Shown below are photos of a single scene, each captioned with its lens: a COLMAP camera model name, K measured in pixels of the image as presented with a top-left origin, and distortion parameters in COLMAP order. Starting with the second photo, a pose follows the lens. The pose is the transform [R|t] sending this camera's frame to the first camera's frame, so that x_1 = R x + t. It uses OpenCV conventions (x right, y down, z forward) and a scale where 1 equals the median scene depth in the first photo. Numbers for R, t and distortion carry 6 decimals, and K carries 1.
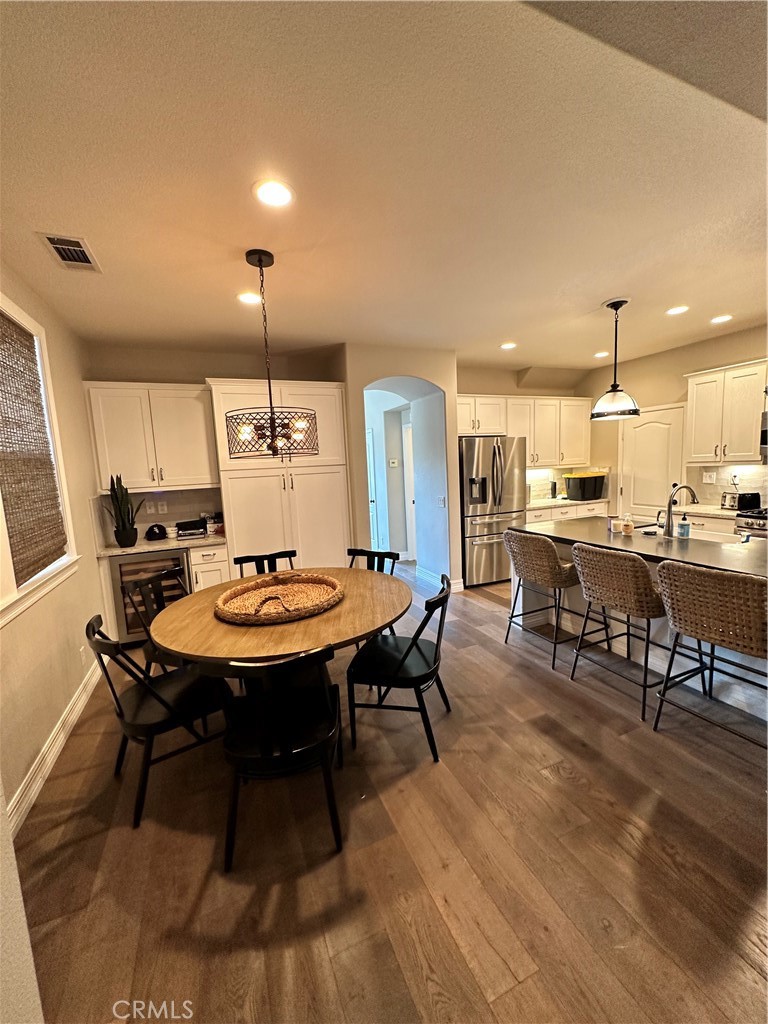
lens RADIAL K [[411.4, 0, 380.1], [0, 411.4, 511.5], [0, 0, 1]] dist [-0.002149, -0.000083]
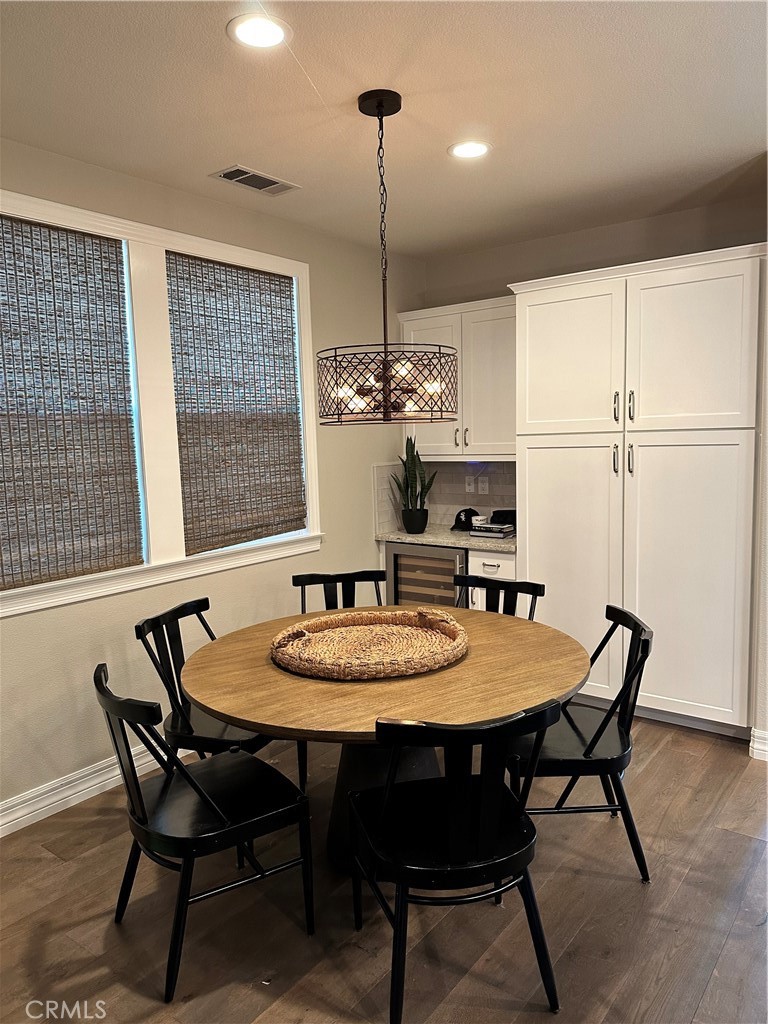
lens RADIAL K [[717.9, 0, 389.3], [0, 717.9, 514.6], [0, 0, 1]] dist [0.061920, -0.068827]
pose [[0.491990, 0.130767, -0.860724, 0.454660], [-0.098297, 0.990677, 0.094324, -0.062633], [0.865034, 0.038200, 0.500257, 0.296750]]
